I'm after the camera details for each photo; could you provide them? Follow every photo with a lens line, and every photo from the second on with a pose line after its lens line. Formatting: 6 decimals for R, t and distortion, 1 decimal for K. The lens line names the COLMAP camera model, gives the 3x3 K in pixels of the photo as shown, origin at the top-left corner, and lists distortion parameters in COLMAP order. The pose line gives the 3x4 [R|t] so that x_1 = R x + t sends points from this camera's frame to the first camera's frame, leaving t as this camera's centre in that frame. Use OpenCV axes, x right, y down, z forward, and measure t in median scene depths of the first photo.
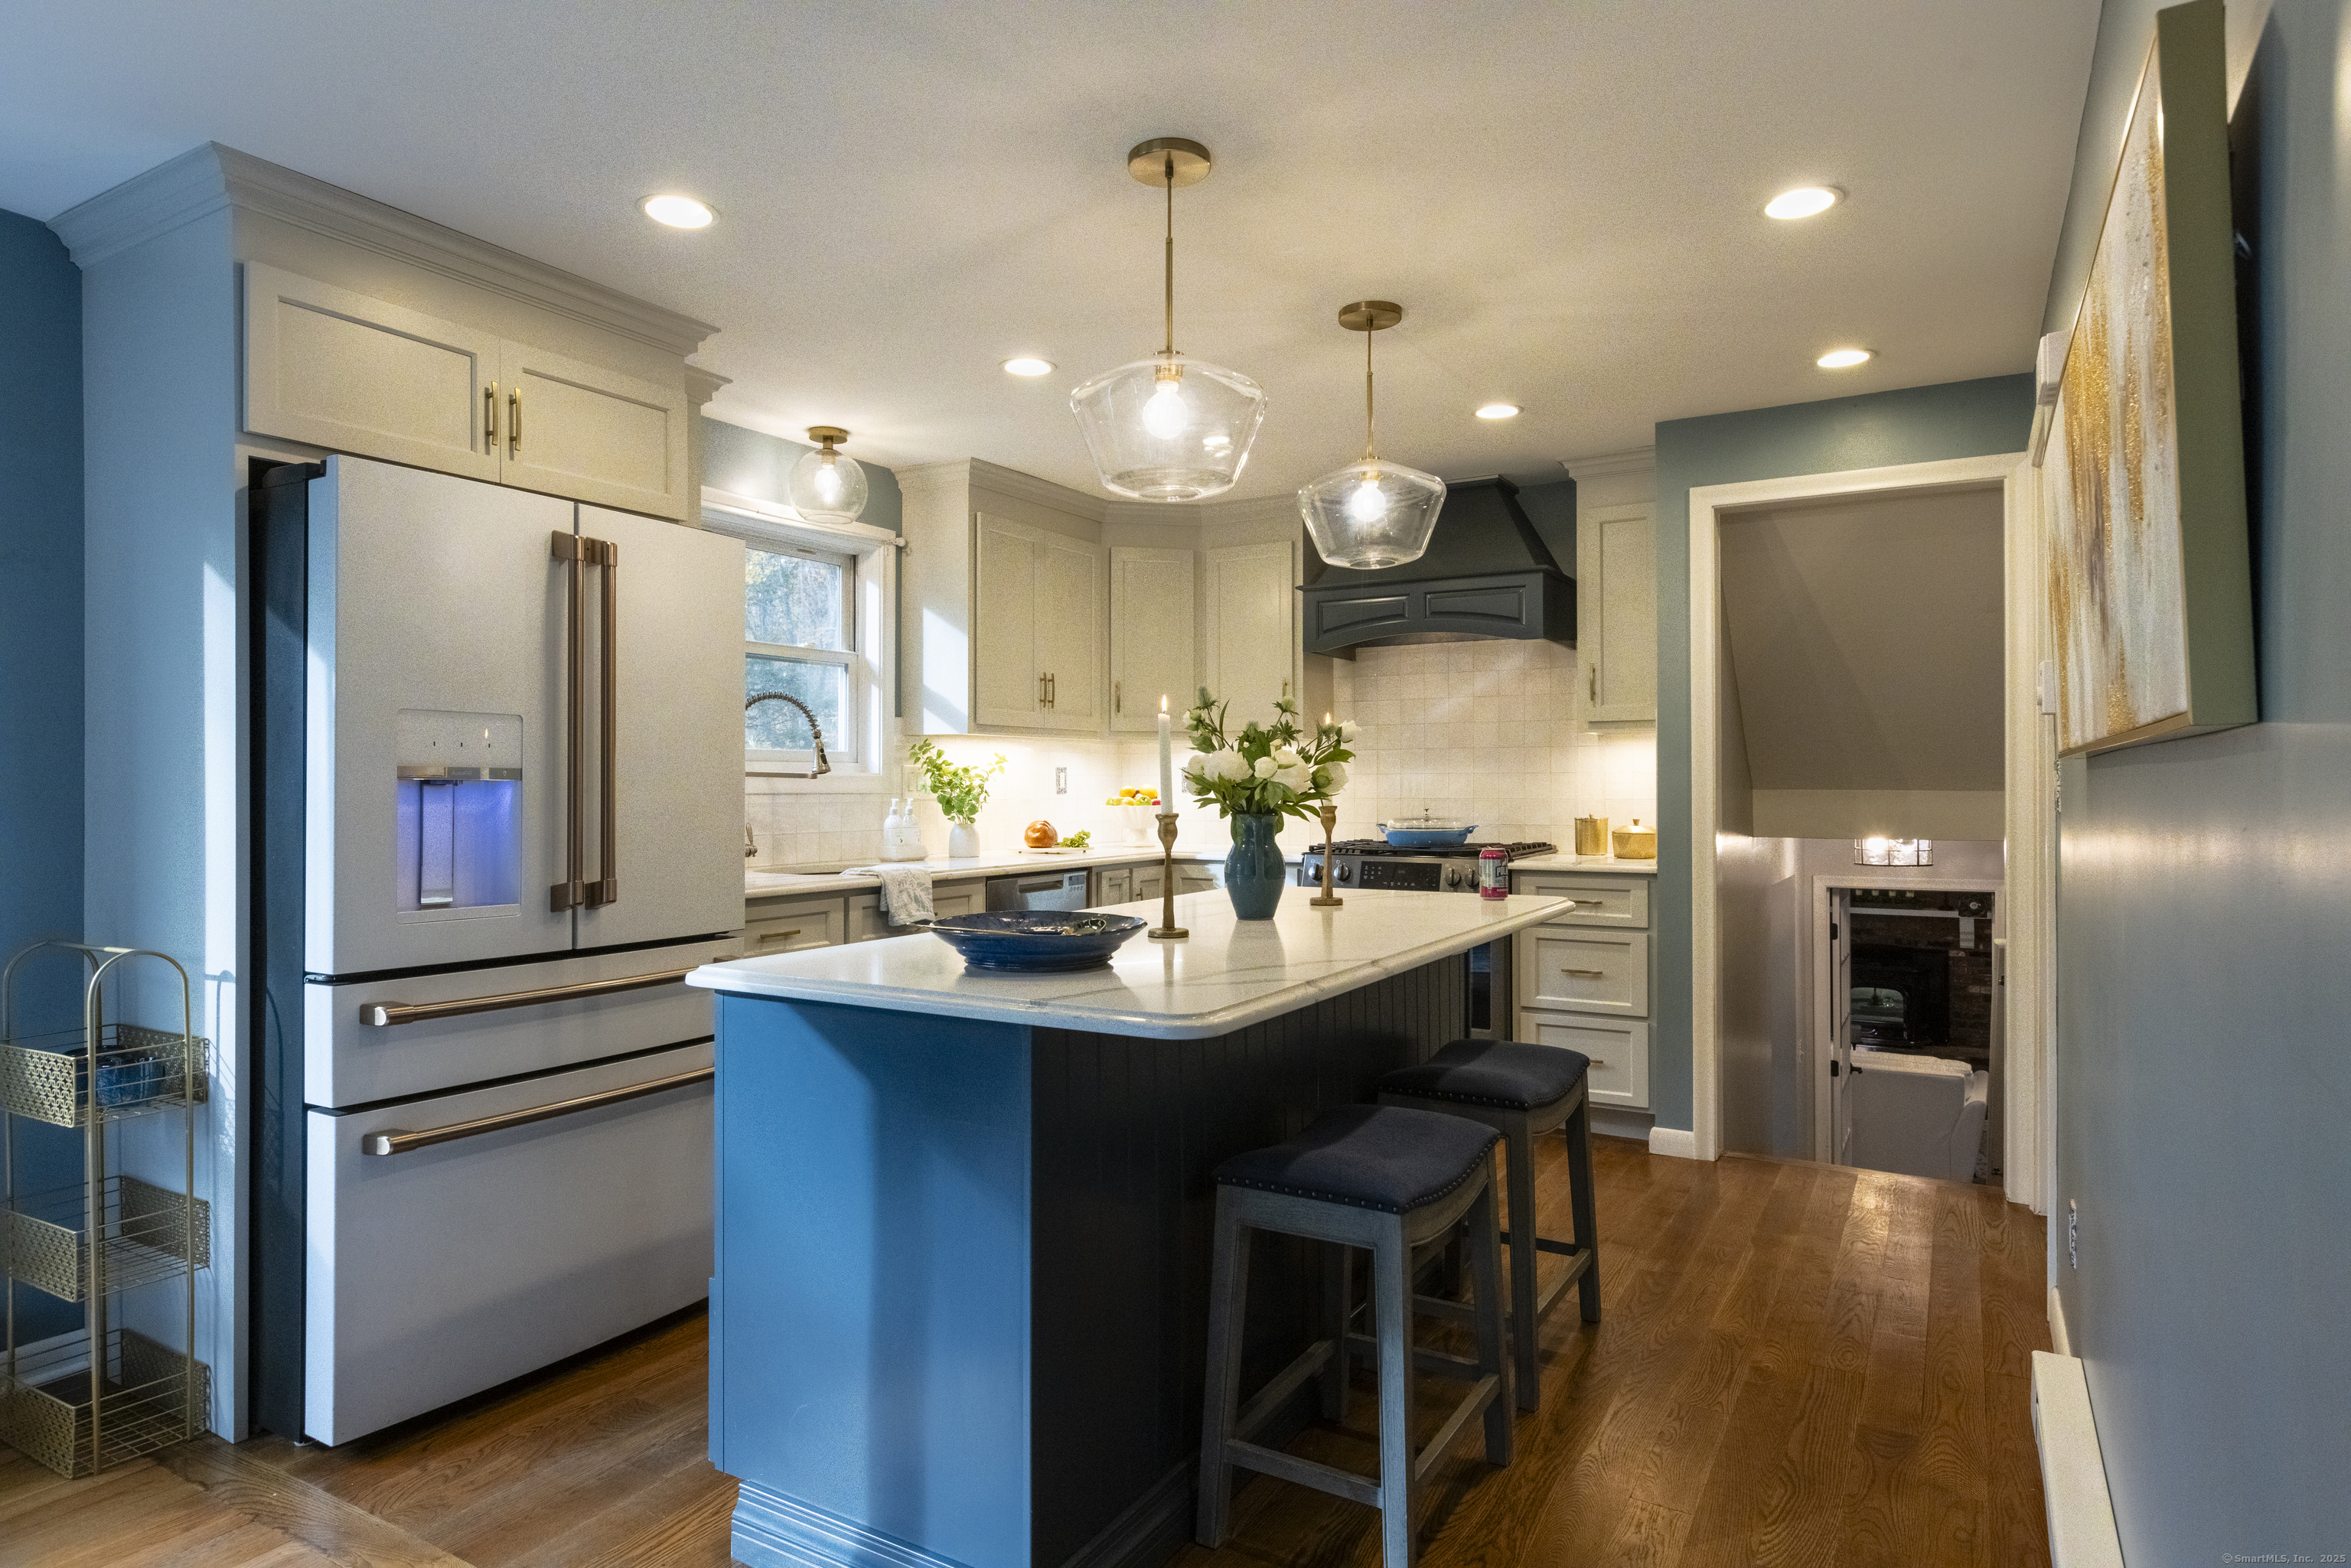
lens RADIAL K [[1336.6, 0, 1175.5], [0, 1336.6, 784.0], [0, 0, 1]] dist [0.000657, -0.000102]
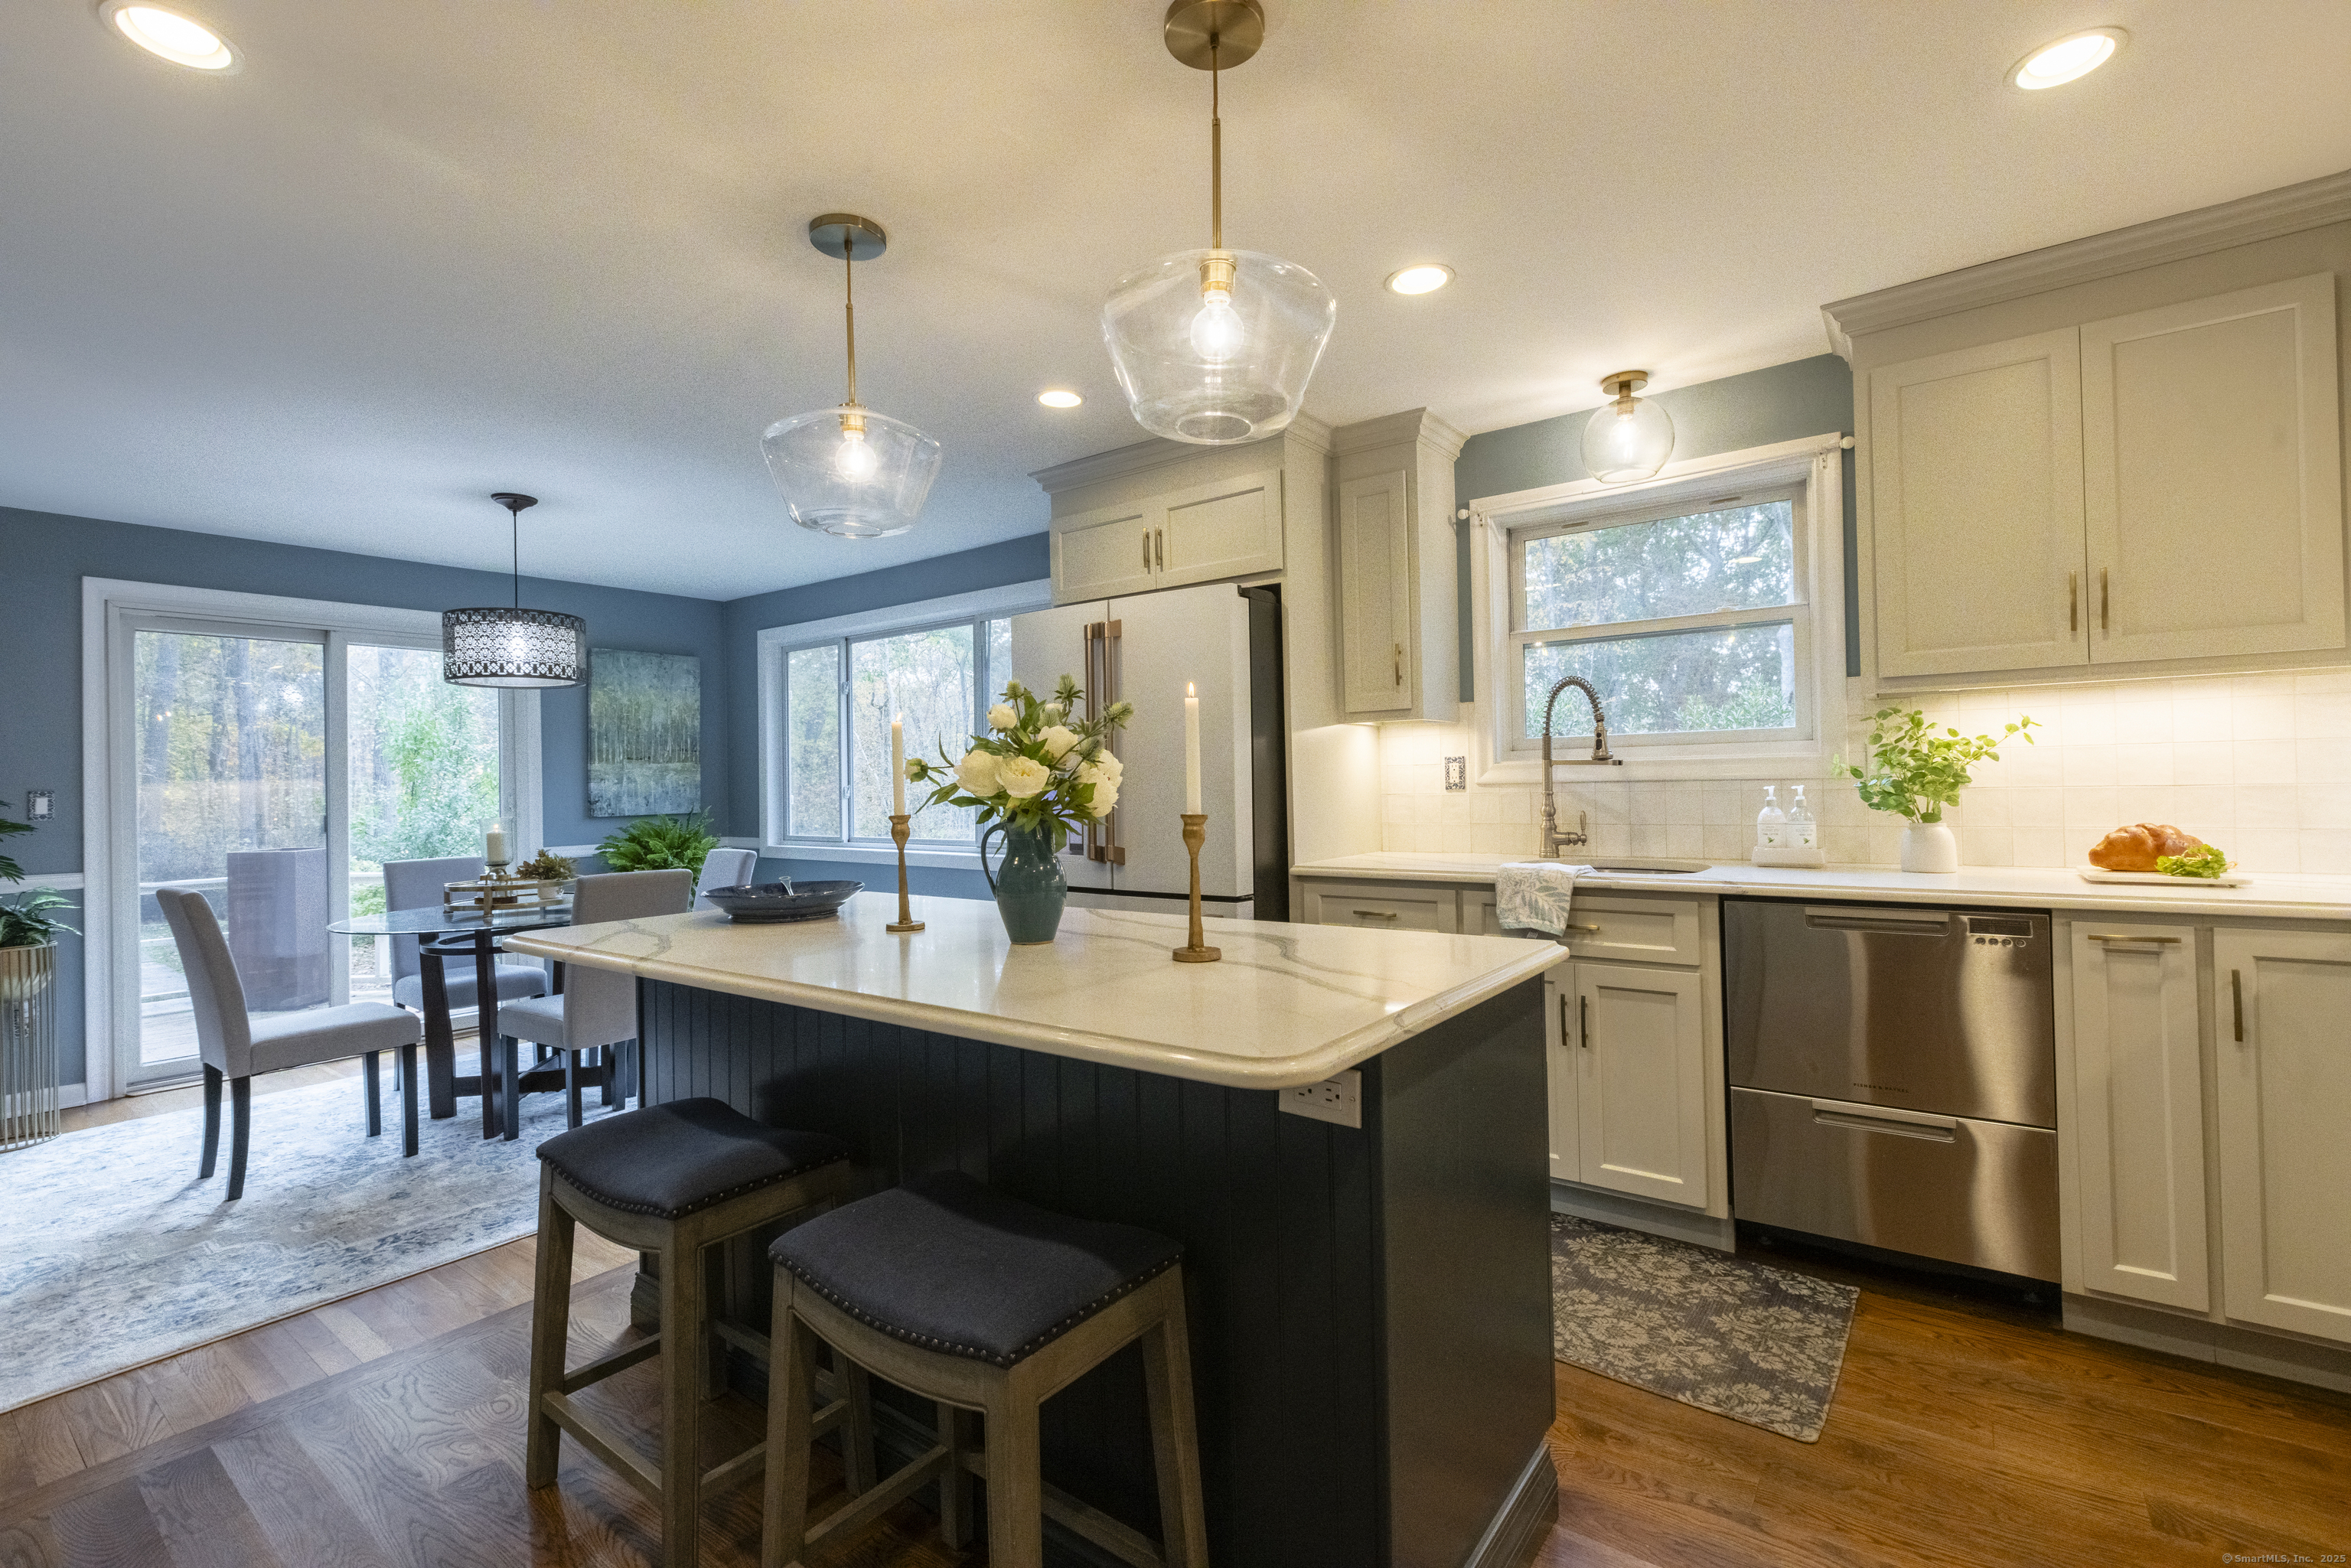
lens RADIAL K [[1039.5, 0, 1172.8], [0, 1039.5, 763.7], [0, 0, 1]] dist [0.014197, -0.000111]
pose [[-0.113945, -0.008862, -0.993448, 0.501881], [0.021475, 0.999705, -0.011381, -0.003822], [0.993255, -0.022631, -0.113721, 0.822527]]
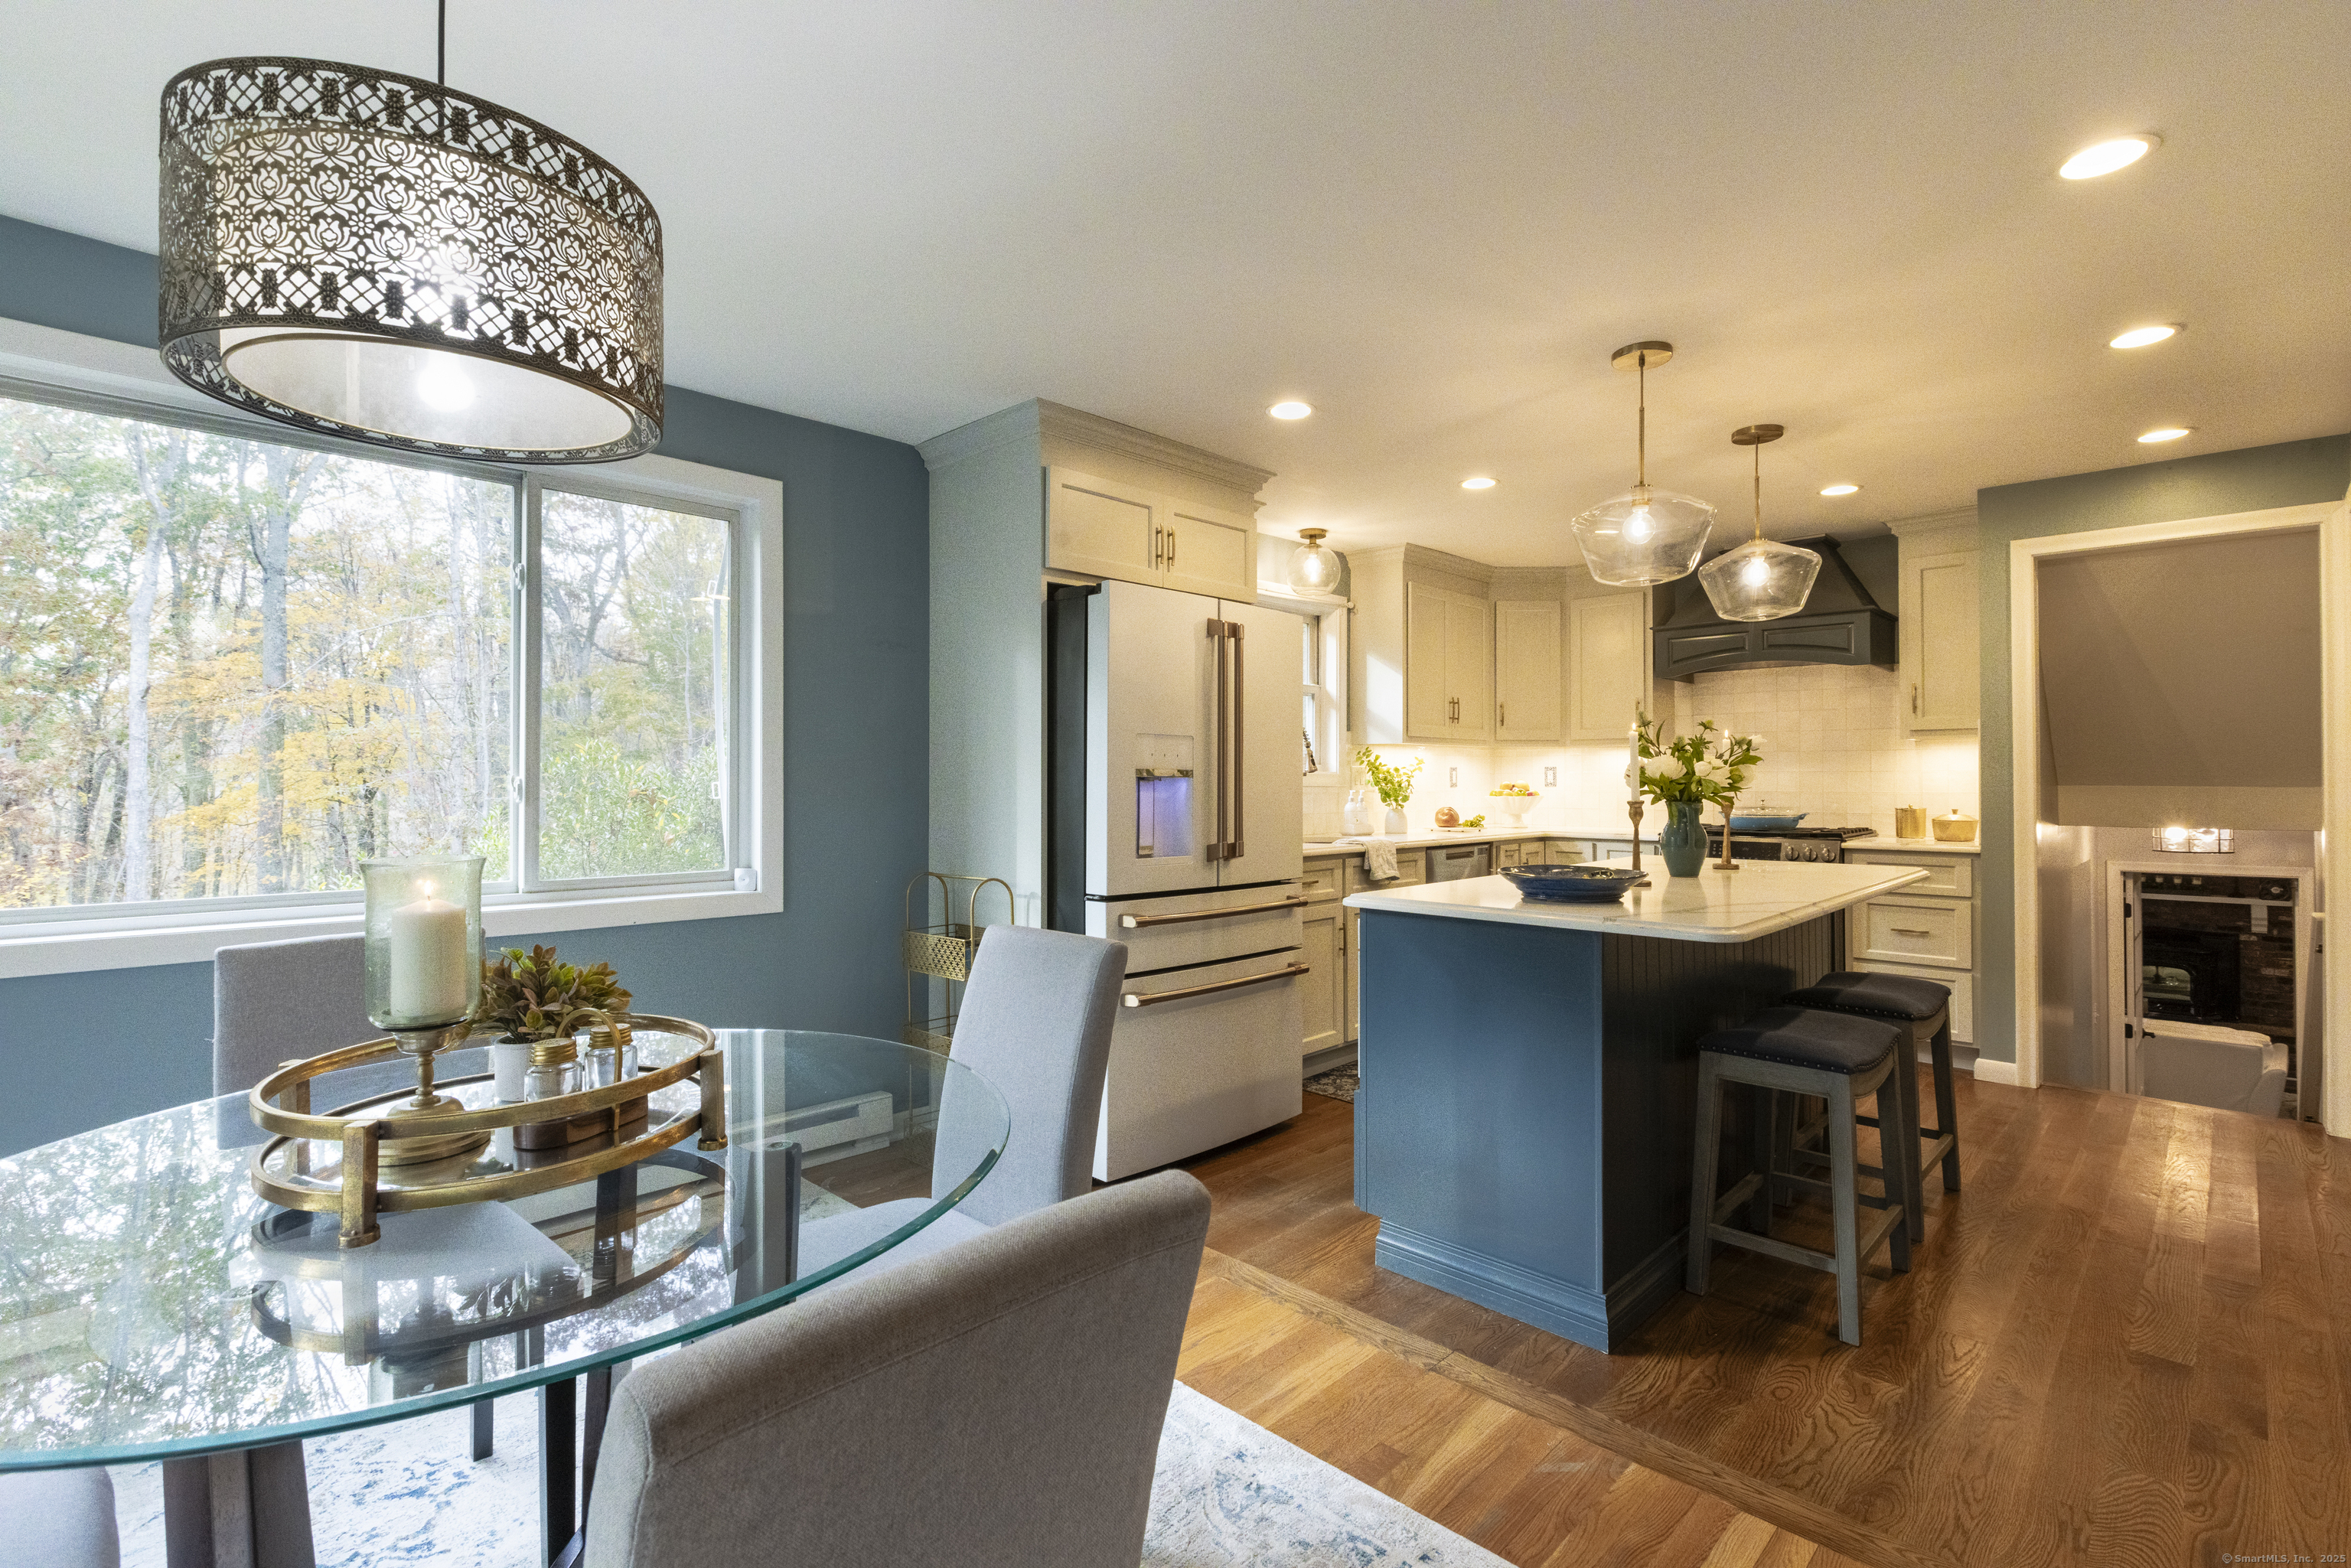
lens RADIAL K [[1093.5, 0, 1180.2], [0, 1093.5, 768.7], [0, 0, 1]] dist [-0.002971, -0.000943]
pose [[0.971770, -0.000928, -0.235927, -0.131214], [-0.001374, 0.999953, -0.009592, -0.000328], [0.235925, 0.009646, 0.971723, -0.170238]]
